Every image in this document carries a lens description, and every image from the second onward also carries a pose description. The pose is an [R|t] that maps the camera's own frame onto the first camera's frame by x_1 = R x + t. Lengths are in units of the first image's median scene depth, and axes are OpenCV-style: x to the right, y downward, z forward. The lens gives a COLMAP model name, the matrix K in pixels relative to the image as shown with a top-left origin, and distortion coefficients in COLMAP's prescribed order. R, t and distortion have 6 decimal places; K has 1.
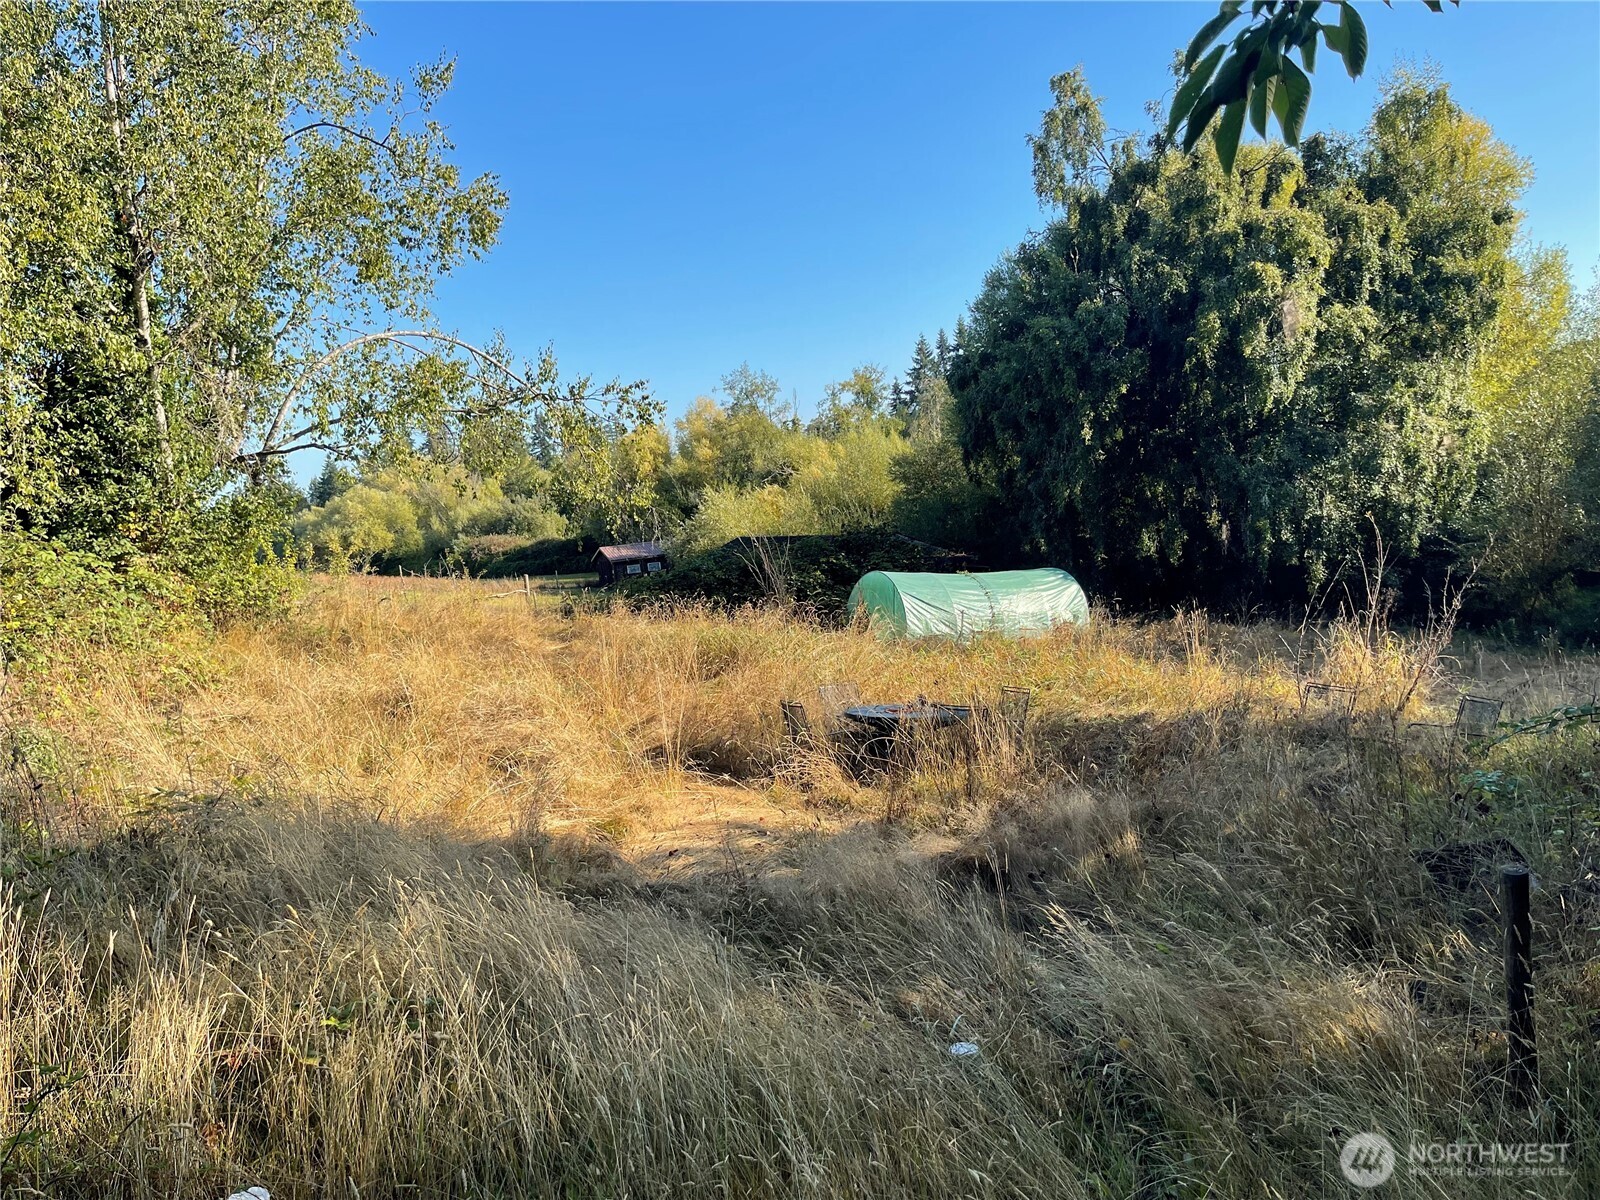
lens RADIAL K [[1195.0, 0, 795.3], [0, 1195.0, 588.9], [0, 0, 1]] dist [0.041697, -0.062388]
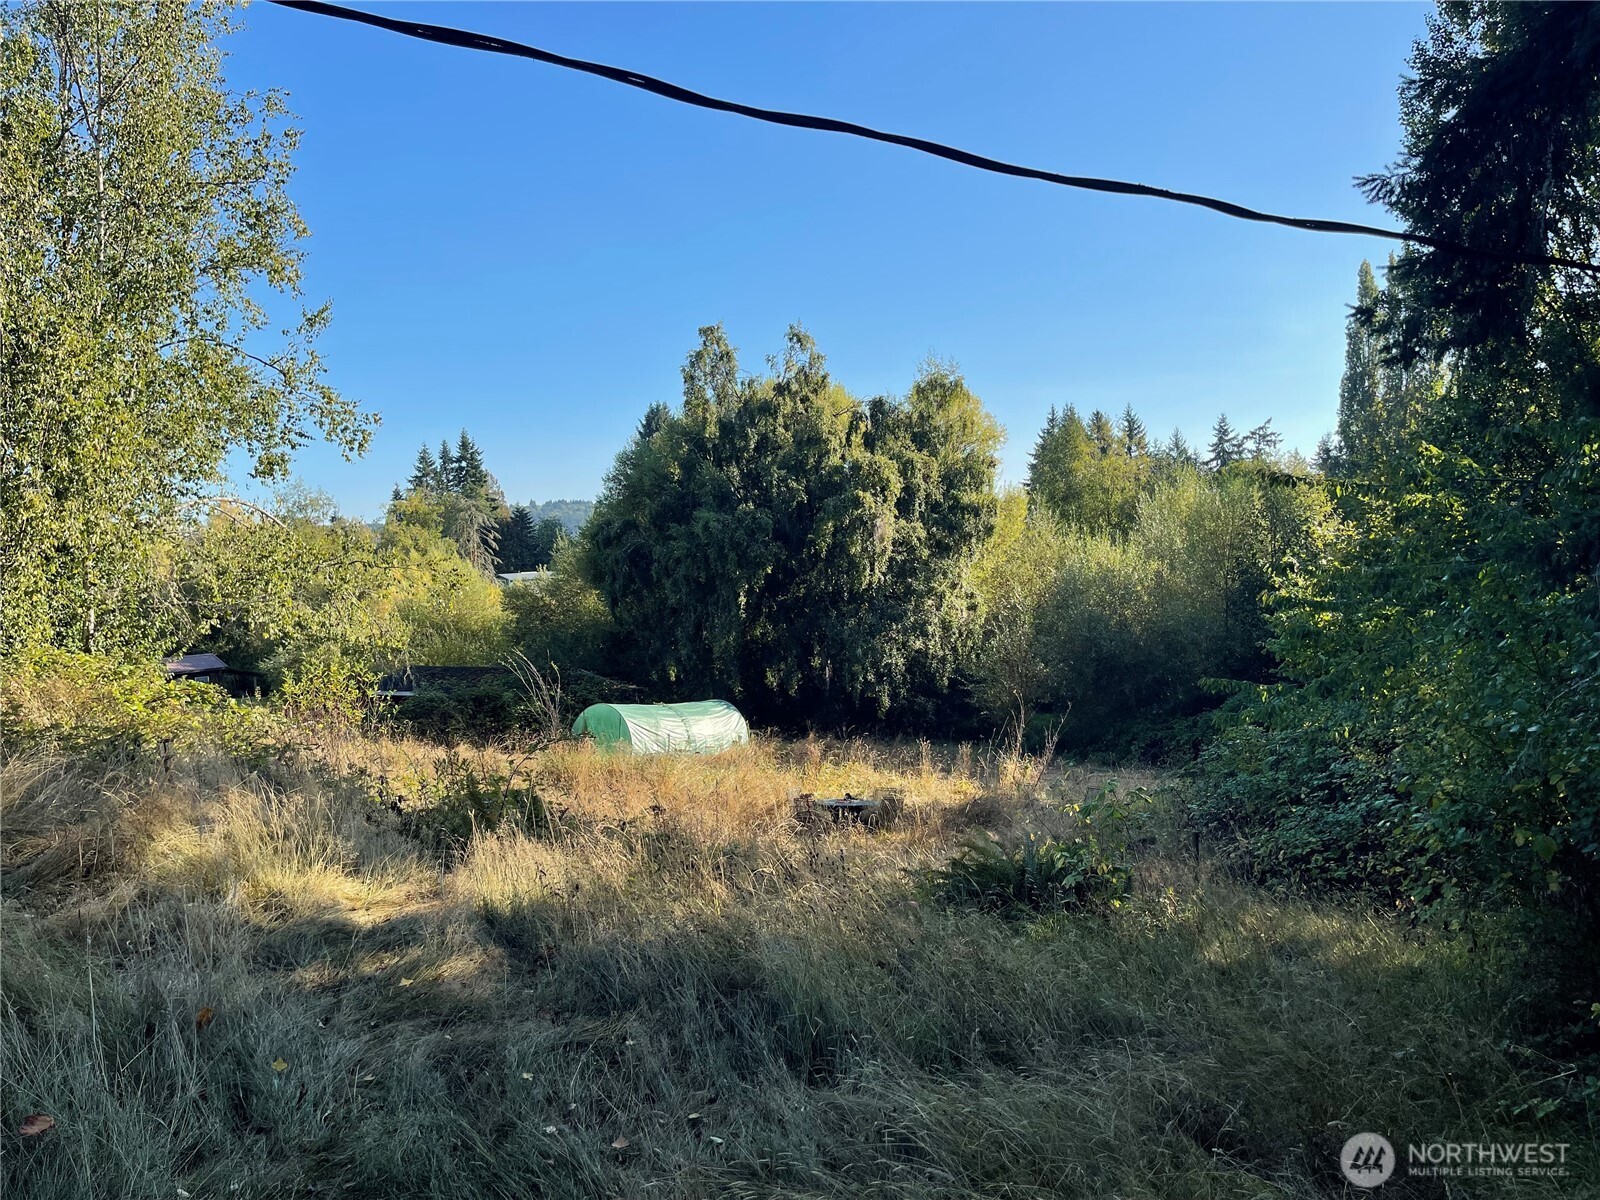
lens RADIAL K [[1195.0, 0, 800.5], [0, 1195.0, 609.2], [0, 0, 1]] dist [0.041697, -0.062388]
pose [[0.899412, 0.031501, 0.435965, -0.287315], [-0.001794, 0.997657, -0.068385, -0.027173], [-0.437098, 0.060724, 0.897362, -0.243661]]
